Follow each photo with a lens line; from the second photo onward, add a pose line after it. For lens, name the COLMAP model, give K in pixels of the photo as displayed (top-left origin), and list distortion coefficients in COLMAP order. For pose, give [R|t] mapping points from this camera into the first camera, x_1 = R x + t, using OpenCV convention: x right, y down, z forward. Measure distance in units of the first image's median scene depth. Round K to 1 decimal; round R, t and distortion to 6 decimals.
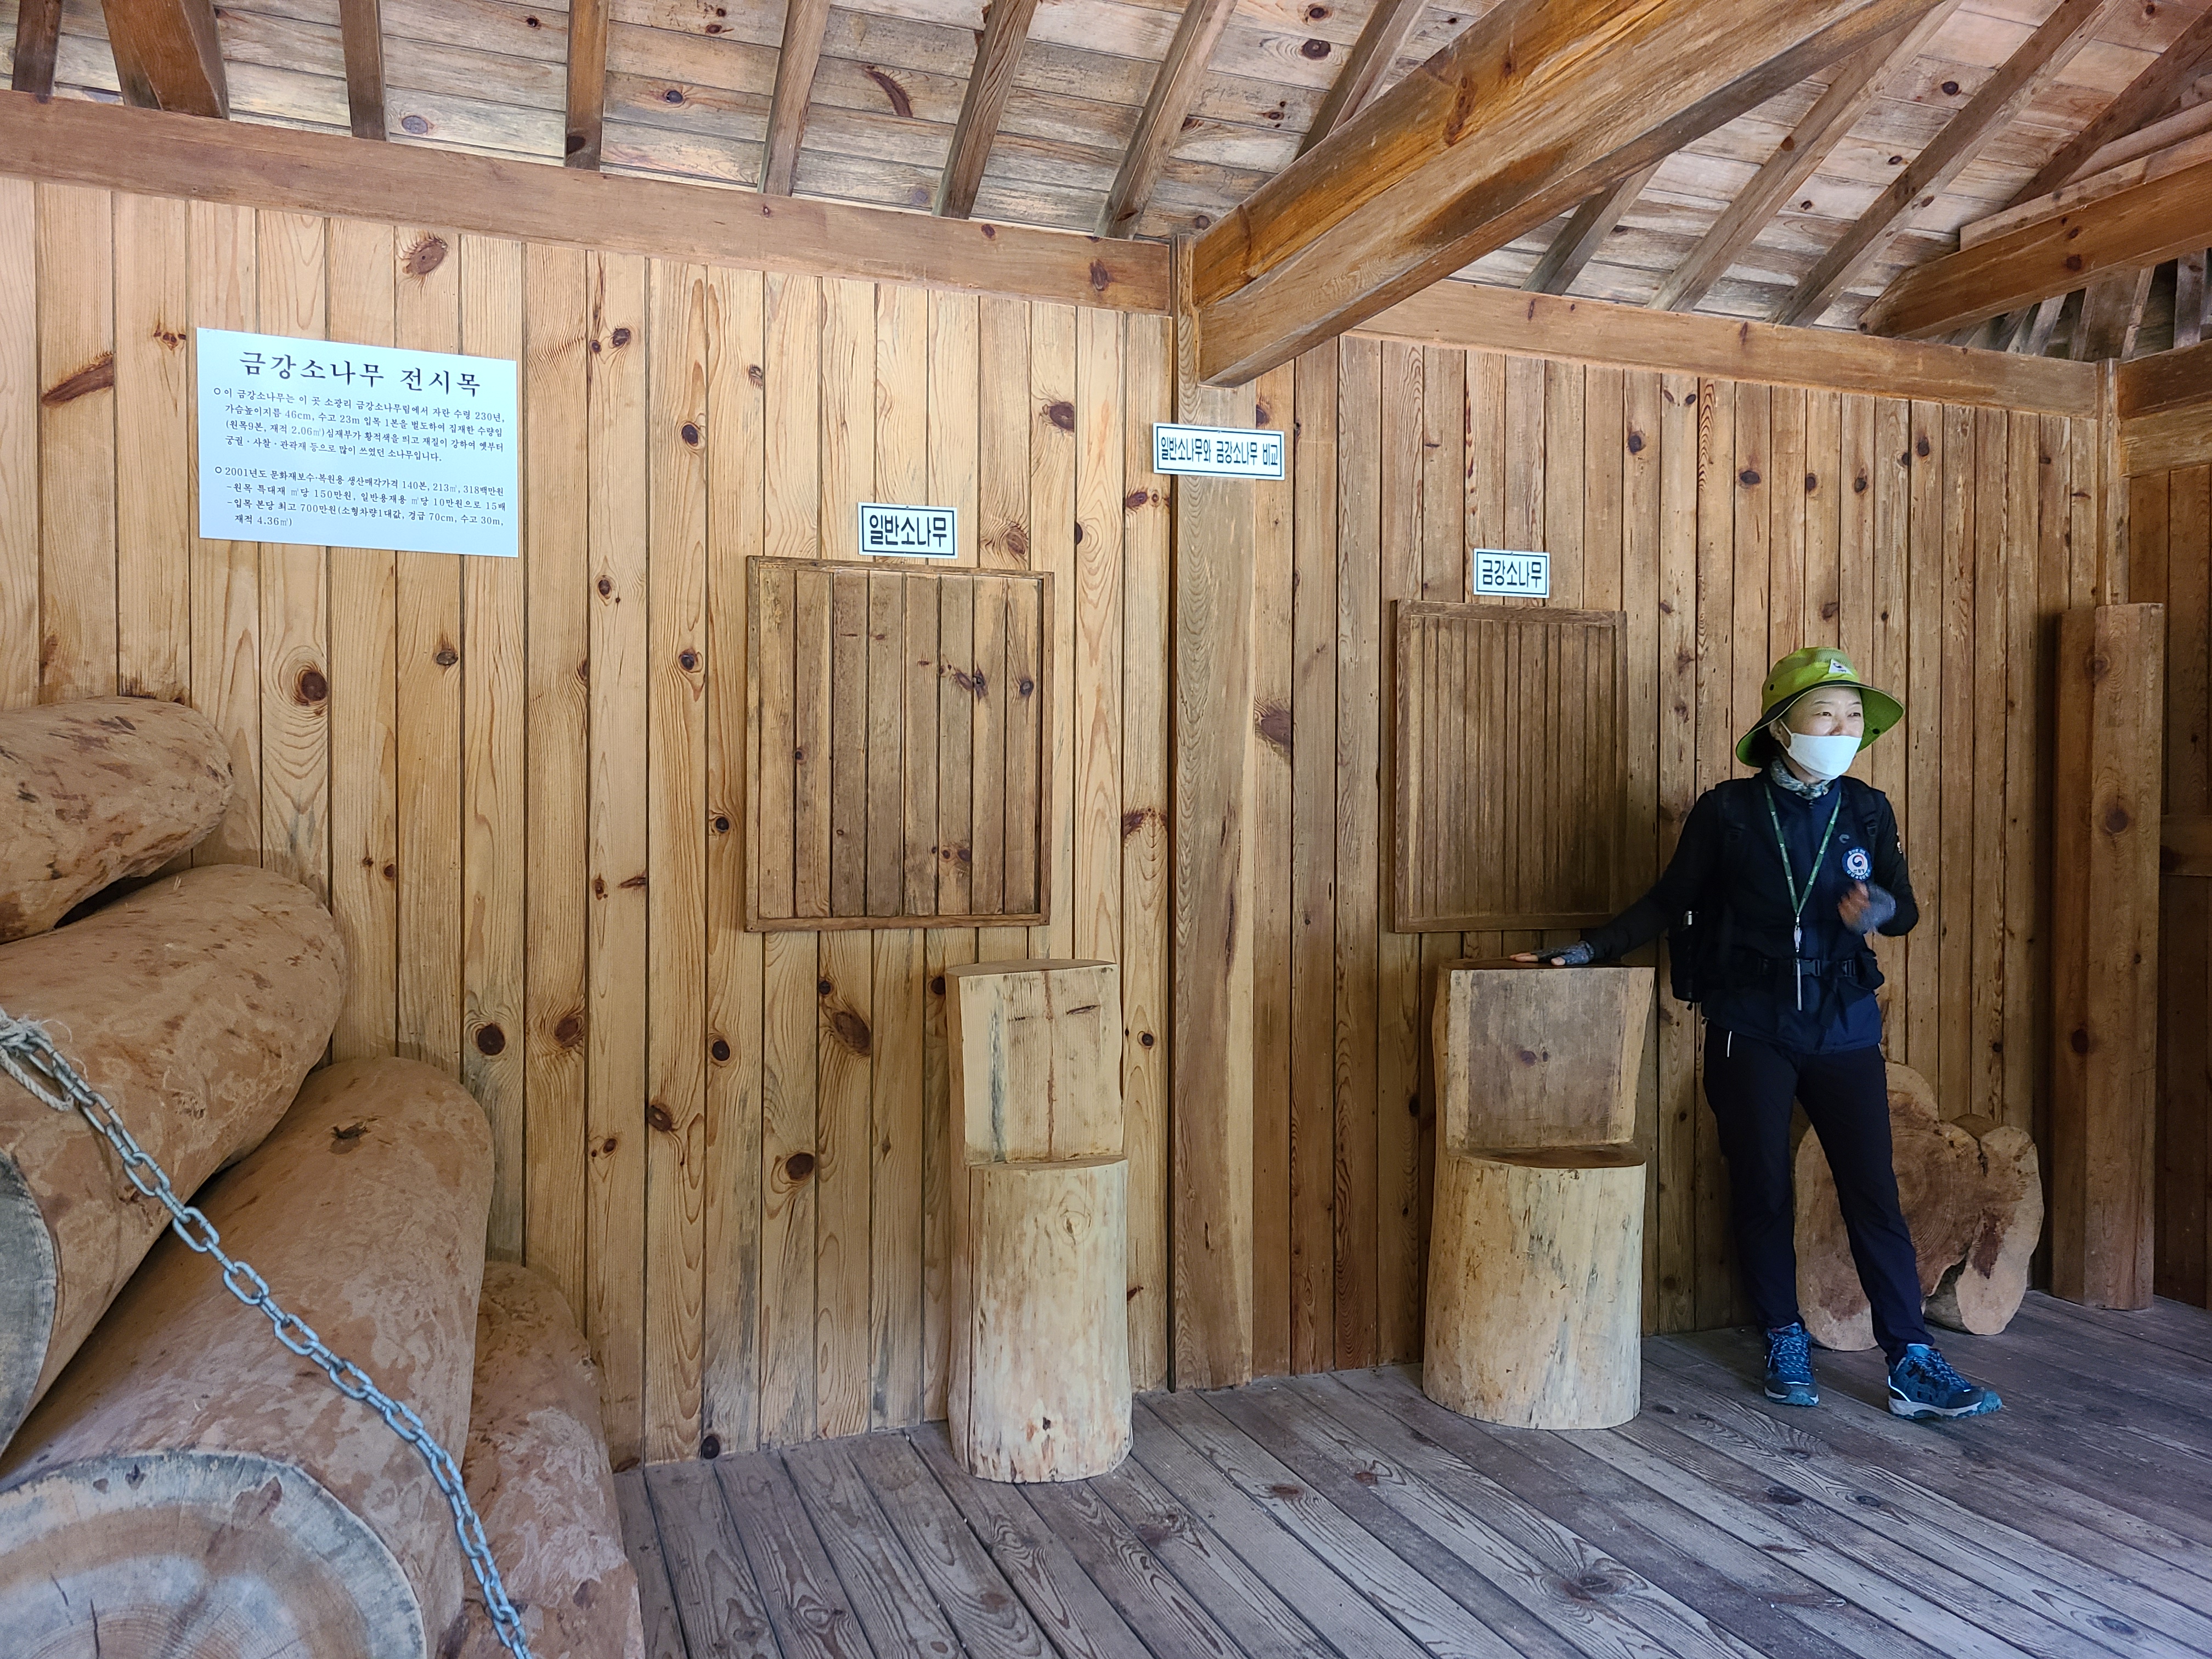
lens RADIAL K [[1585.0, 0, 1096.6], [0, 1585.0, 832.2], [0, 0, 1]] dist [0.007370, 0.000915]
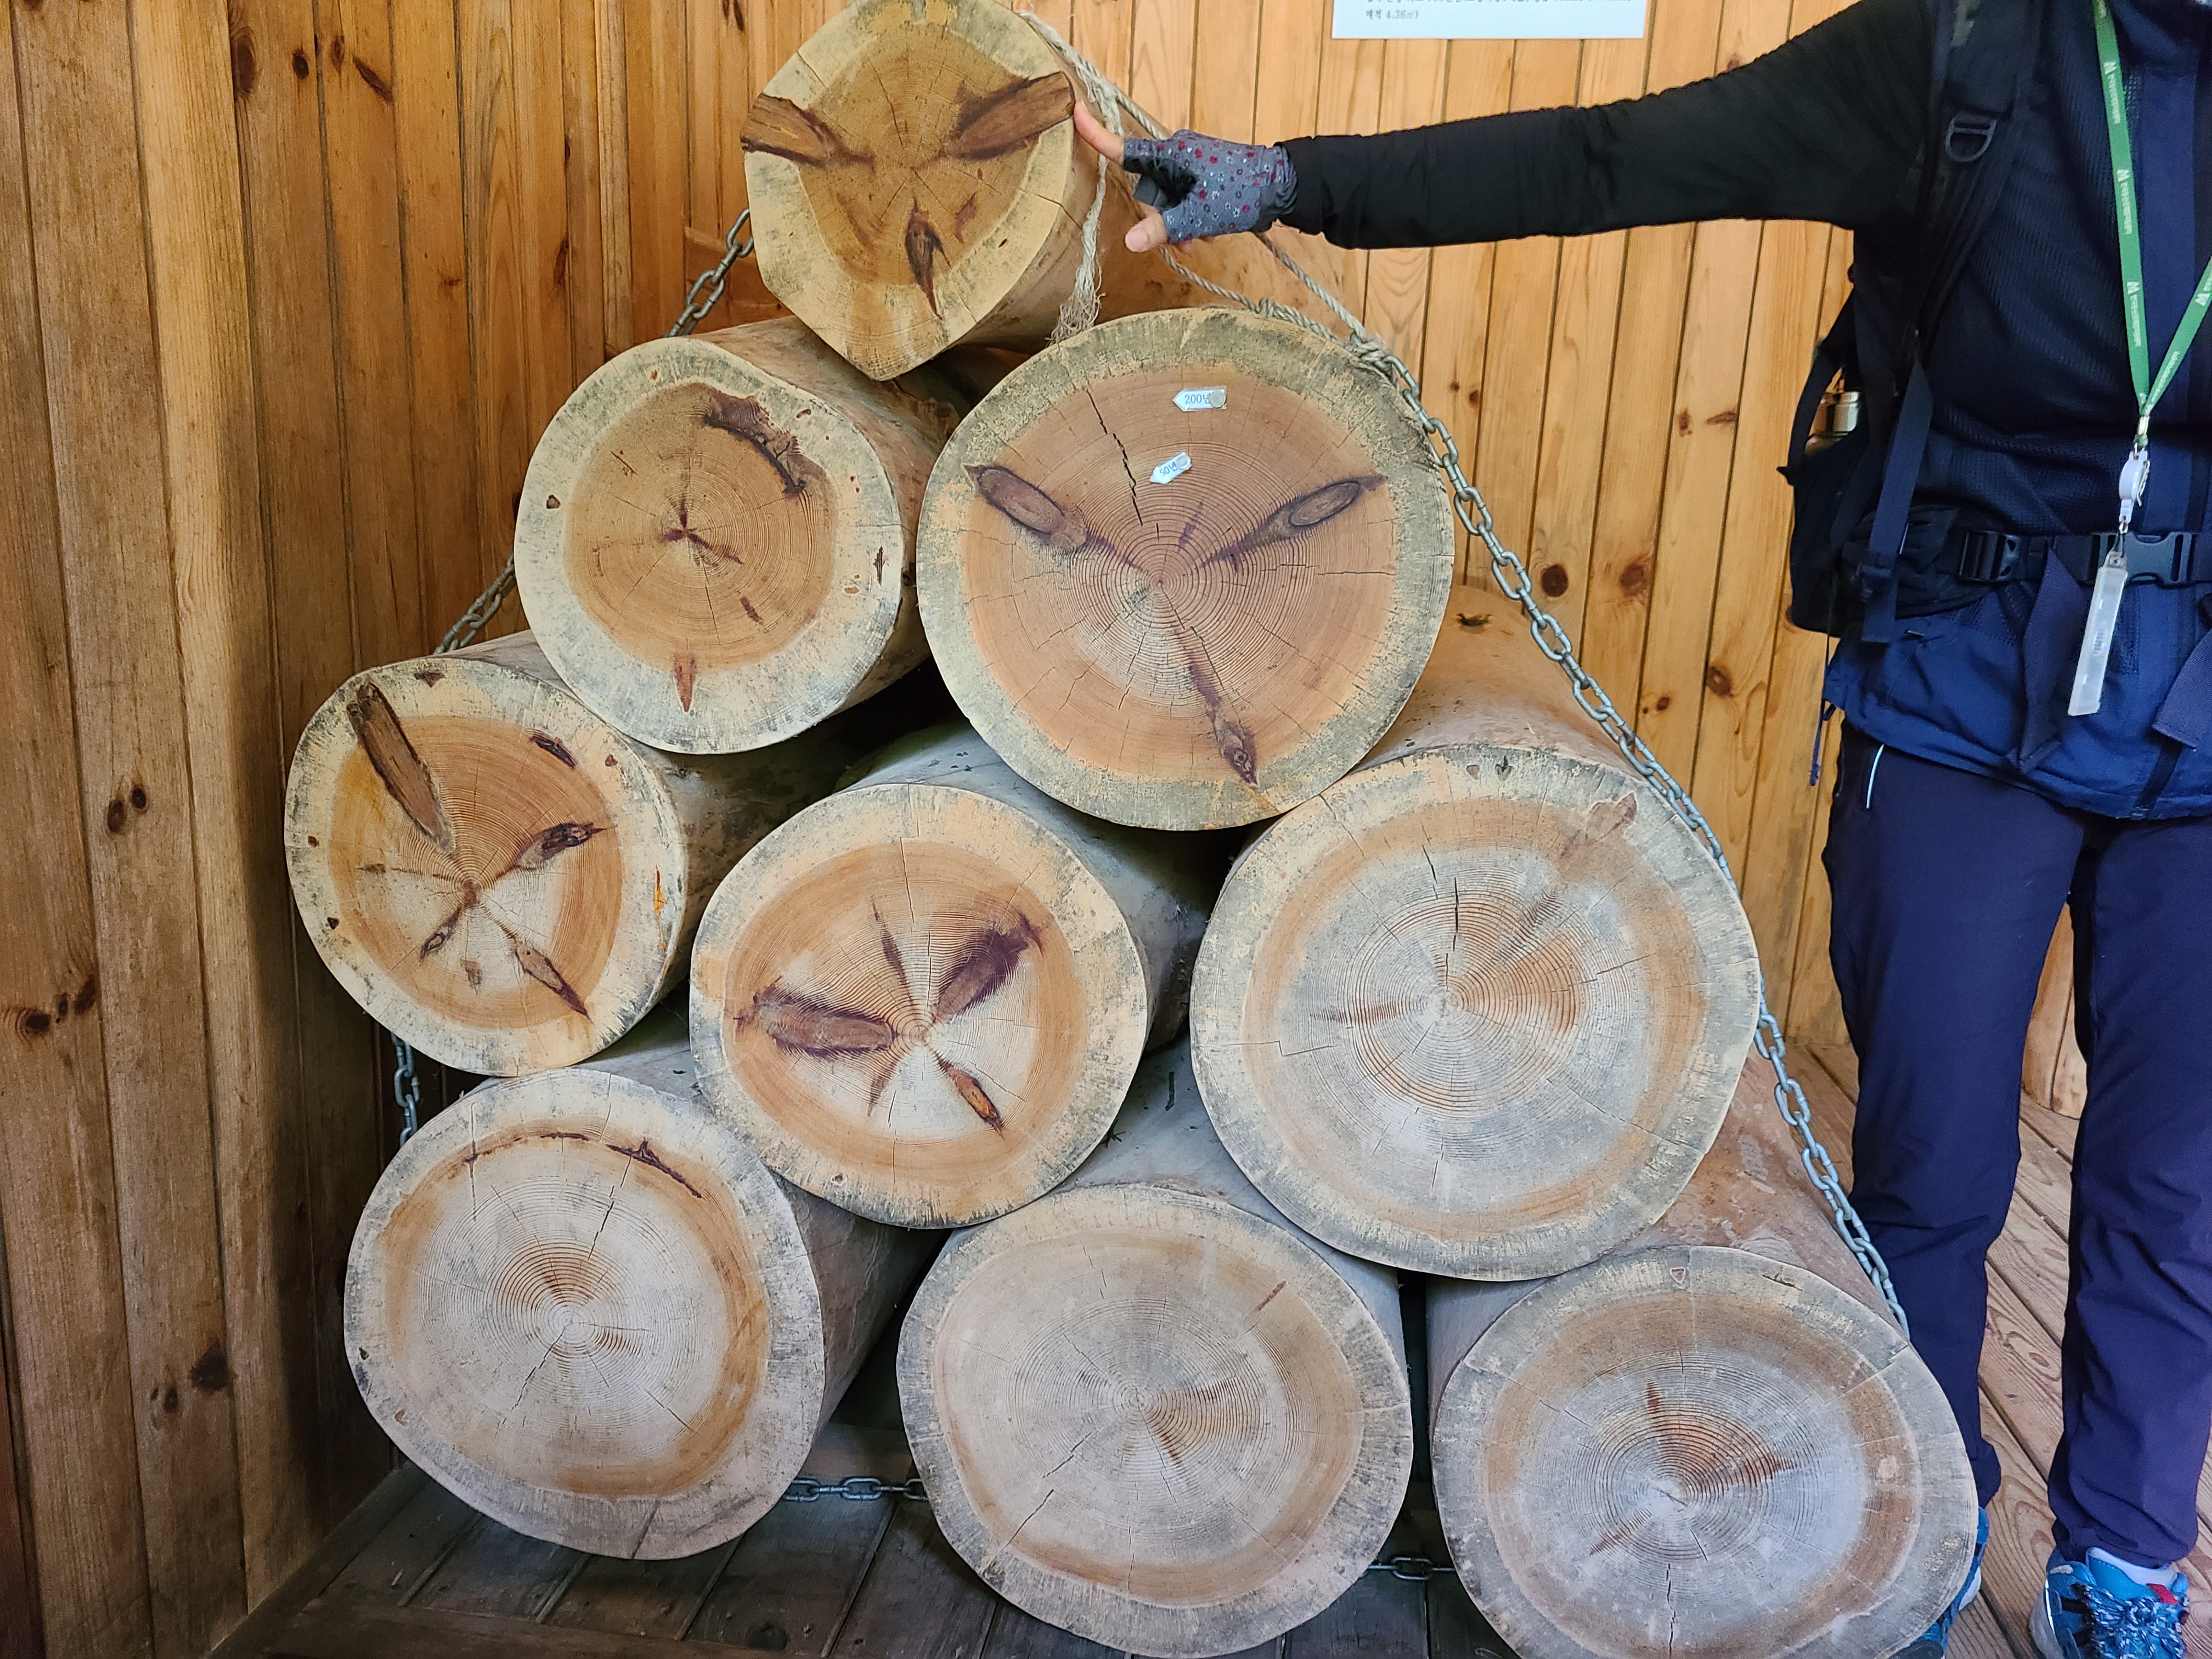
lens RADIAL K [[1585.0, 0, 1096.6], [0, 1585.0, 832.2], [0, 0, 1]] dist [0.007370, 0.000915]
pose [[0.866655, 0.128514, -0.482072, -0.148907], [-0.037909, 0.980424, 0.193216, 0.114663], [0.497466, -0.149176, 0.854561, 0.004380]]
